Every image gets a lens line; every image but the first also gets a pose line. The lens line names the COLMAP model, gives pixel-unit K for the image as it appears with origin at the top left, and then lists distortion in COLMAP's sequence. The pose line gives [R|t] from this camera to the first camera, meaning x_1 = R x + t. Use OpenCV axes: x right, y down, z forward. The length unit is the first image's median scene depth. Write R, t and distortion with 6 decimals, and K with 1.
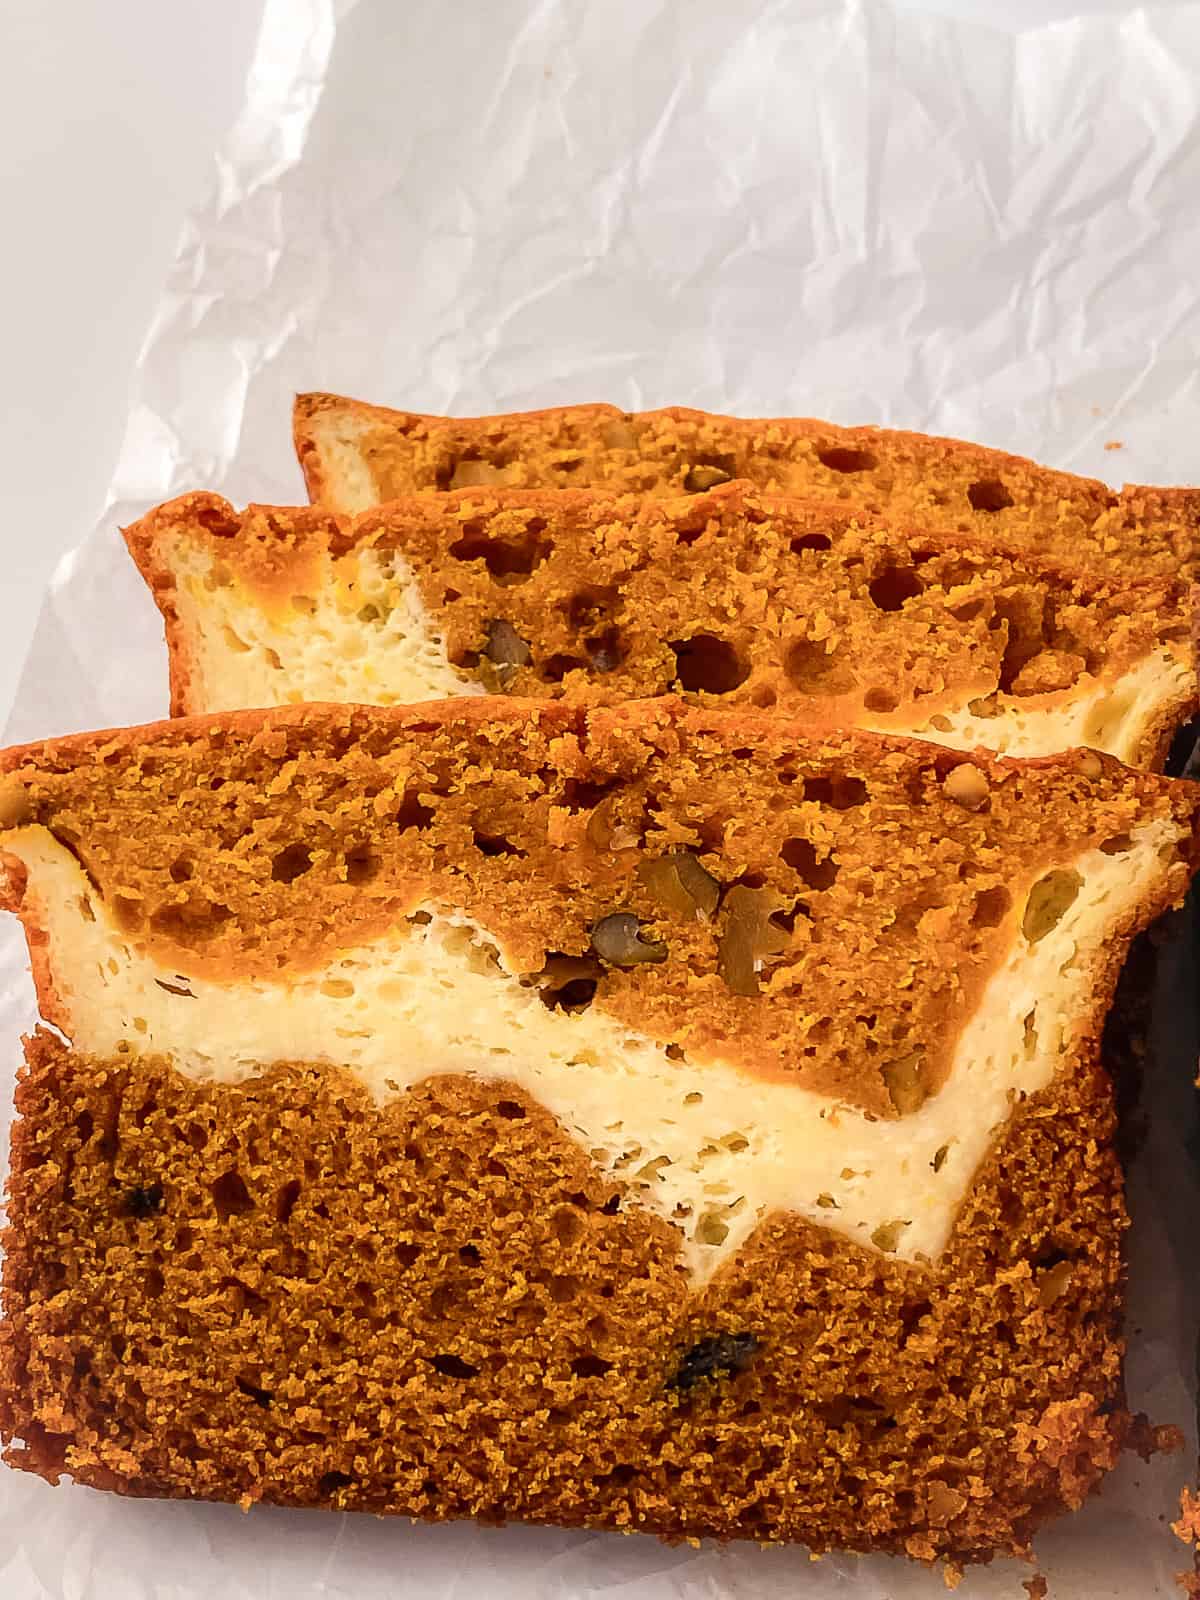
lens RADIAL K [[2423.0, 0, 593.8], [0, 2423.0, 769.1], [0, 0, 1]] dist [0.198658, -0.871964]
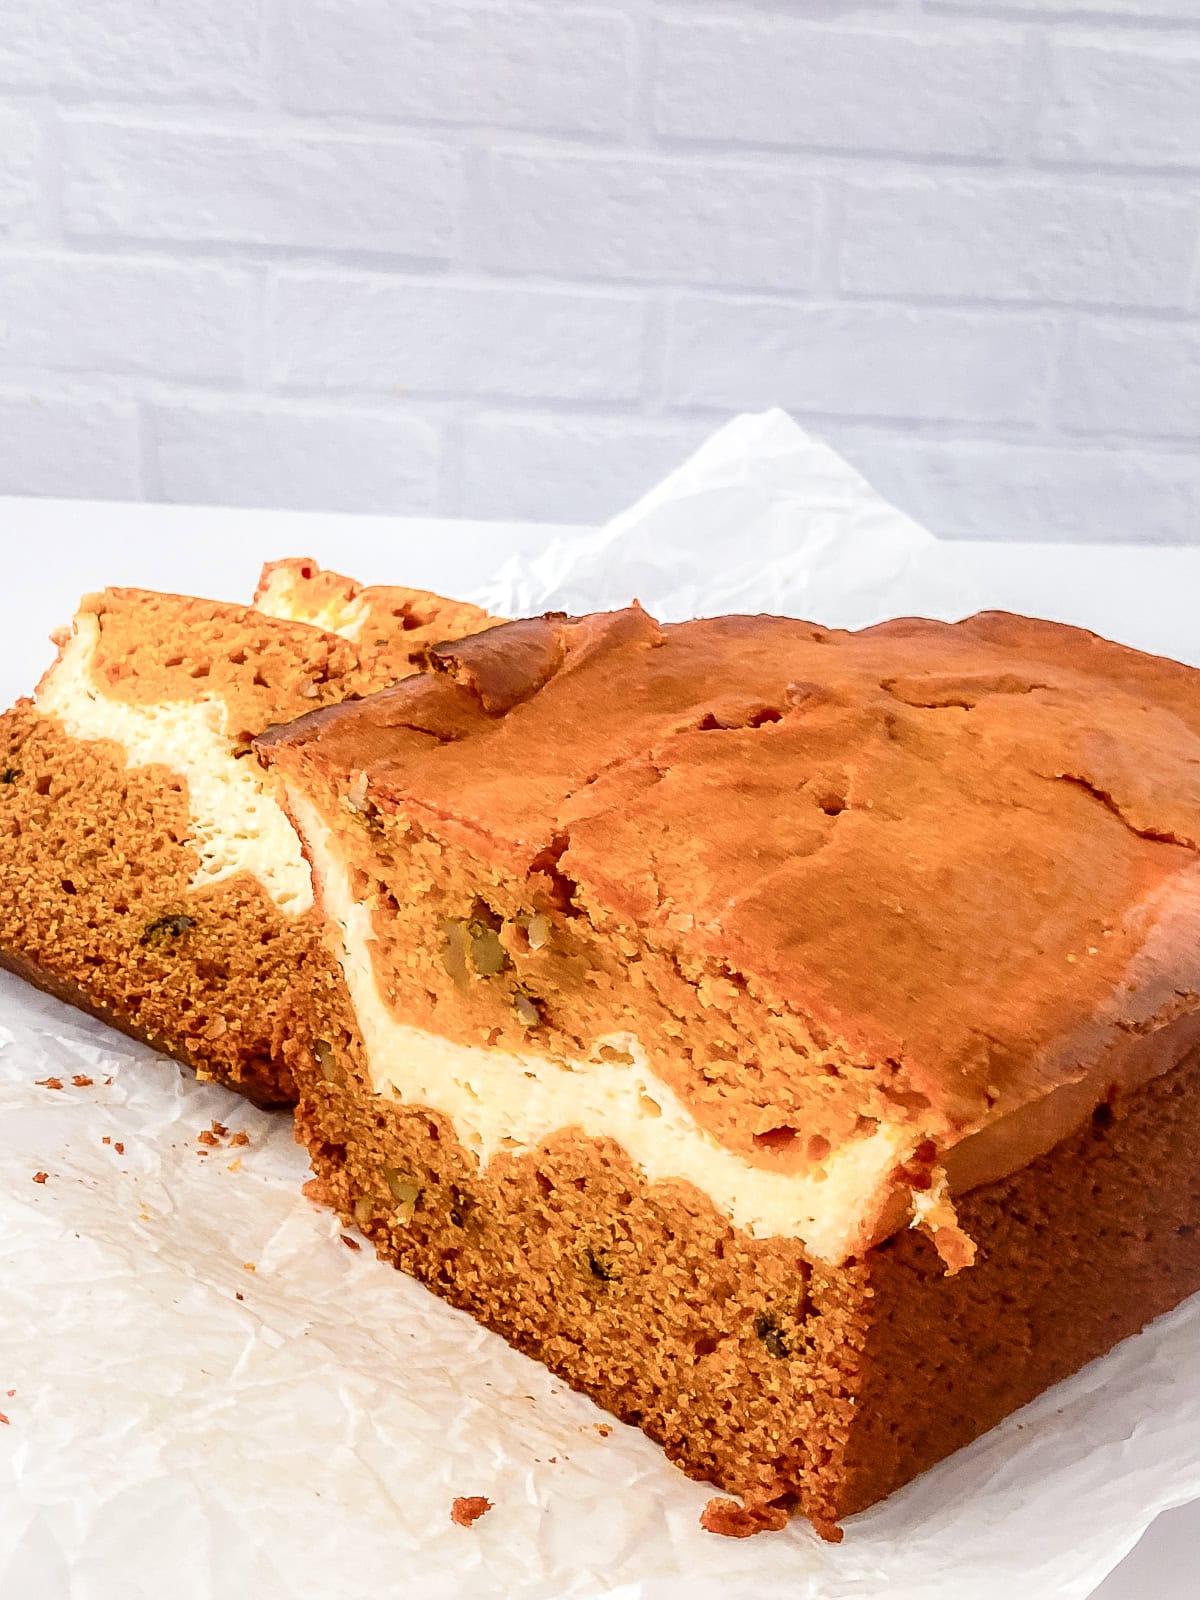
lens RADIAL K [[2423.0, 0, 593.8], [0, 2423.0, 769.1], [0, 0, 1]] dist [0.198658, -0.871964]
pose [[0.802928, 0.287889, -0.521946, 1.132048], [-0.481425, 0.829524, -0.283054, 0.483333], [0.351478, 0.478550, 0.804645, -0.331114]]
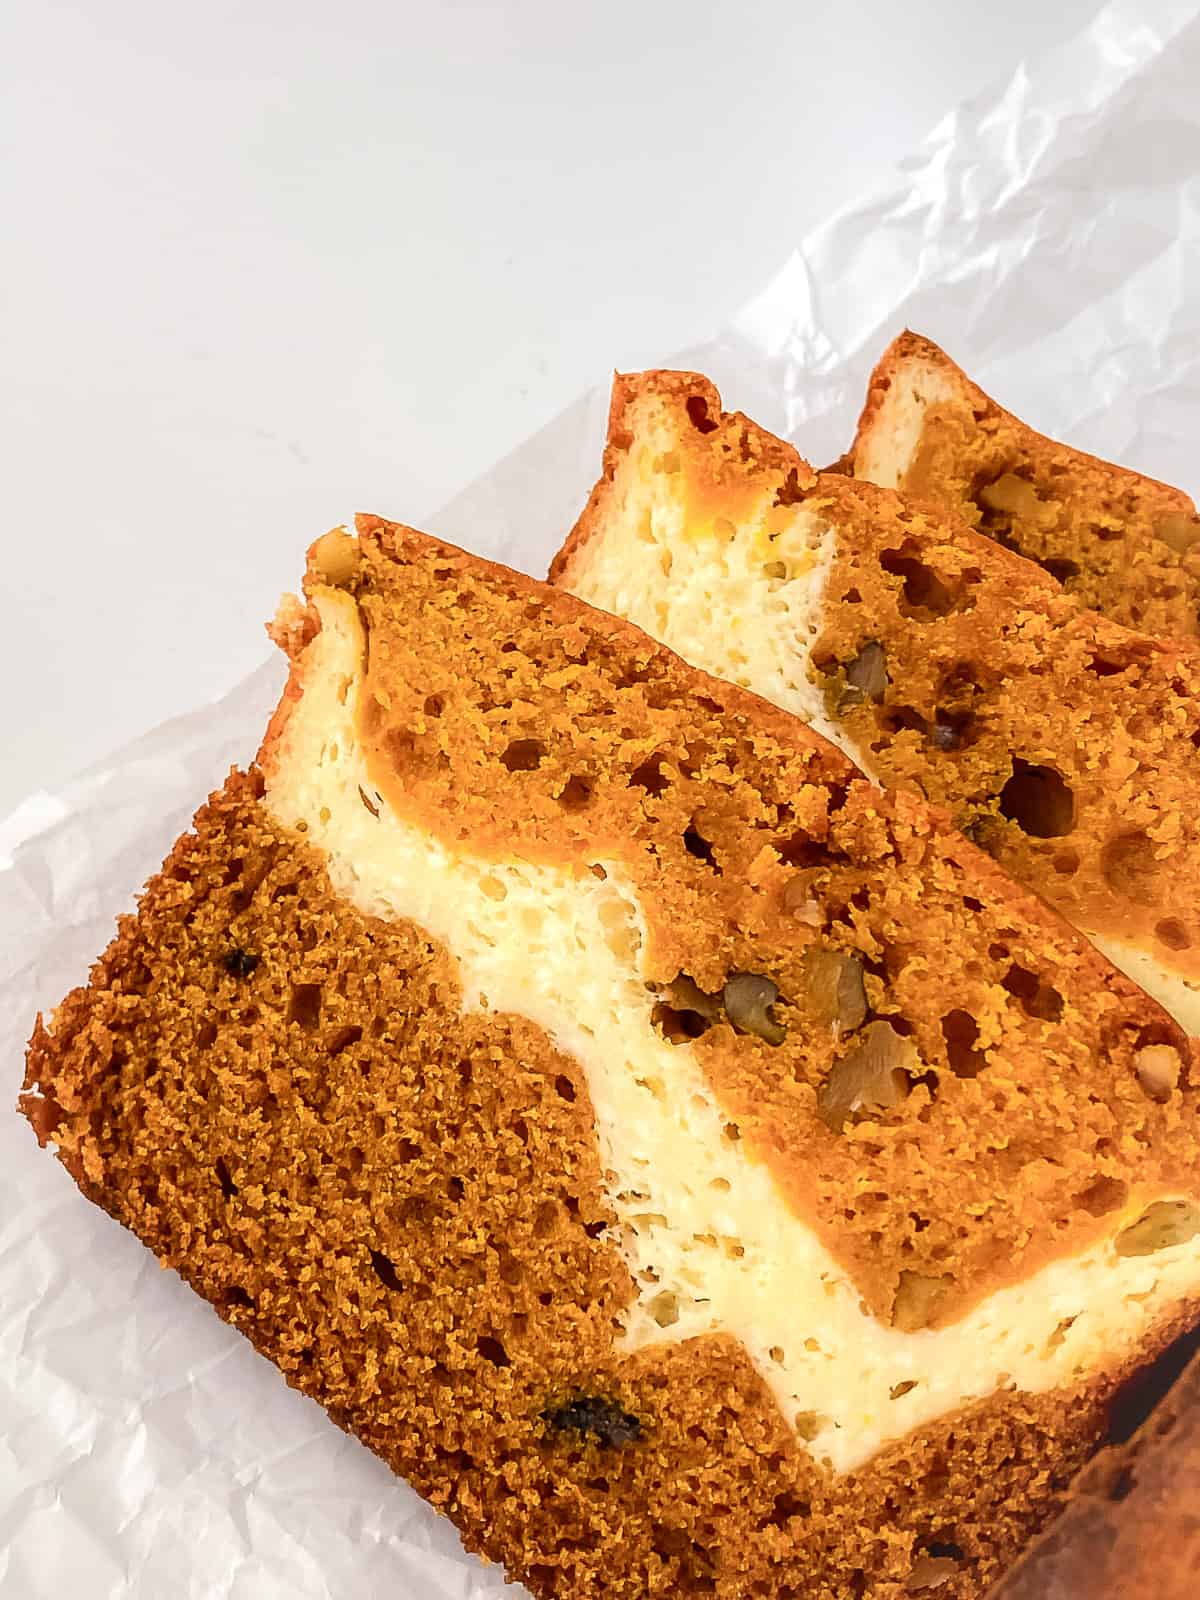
lens RADIAL K [[2423.0, 0, 593.8], [0, 2423.0, 769.1], [0, 0, 1]] dist [0.198658, -0.871964]
pose [[0.807776, 0.515305, -0.286284, 0.188151], [-0.490832, 0.856904, 0.157480, -0.128564], [0.326468, 0.013309, 0.945115, 0.078648]]
